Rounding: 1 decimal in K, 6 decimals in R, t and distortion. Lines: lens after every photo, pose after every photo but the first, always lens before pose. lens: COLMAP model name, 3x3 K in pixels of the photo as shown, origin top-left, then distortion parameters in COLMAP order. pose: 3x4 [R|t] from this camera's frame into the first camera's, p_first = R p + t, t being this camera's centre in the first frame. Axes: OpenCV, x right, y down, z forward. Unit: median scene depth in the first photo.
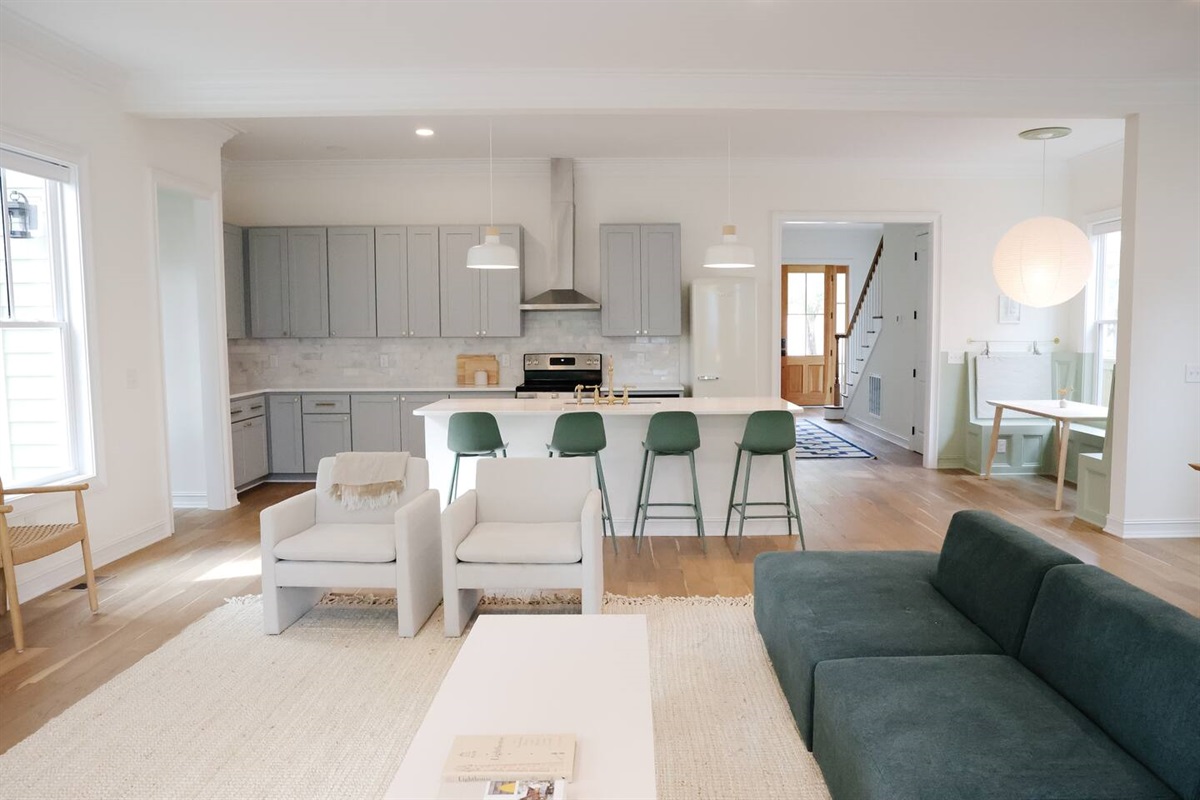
lens RADIAL K [[832.7, 0, 626.0], [0, 832.7, 401.5], [0, 0, 1]] dist [-0.133410, 0.107090]
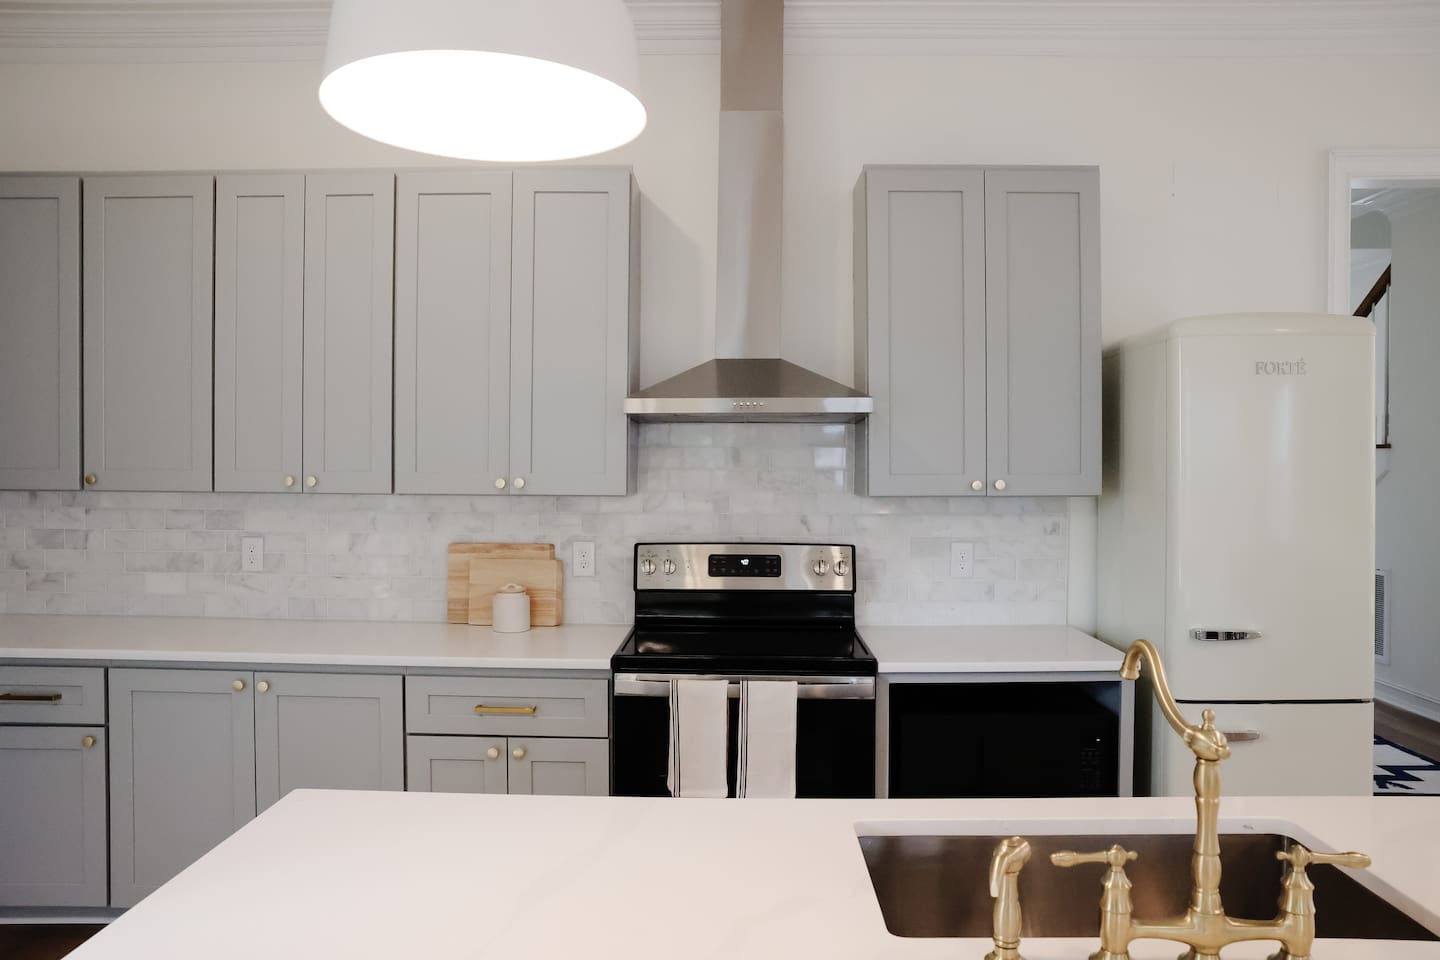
lens RADIAL K [[984.2, 0, 720.0], [0, 984.2, 480.0], [0, 0, 1]] dist [-0.129851, 0.098620]
pose [[0.999662, 0.006330, -0.025218, -0.076683], [-0.008041, 0.997631, -0.068318, -0.055607], [0.024726, 0.068498, 0.997345, 0.584574]]
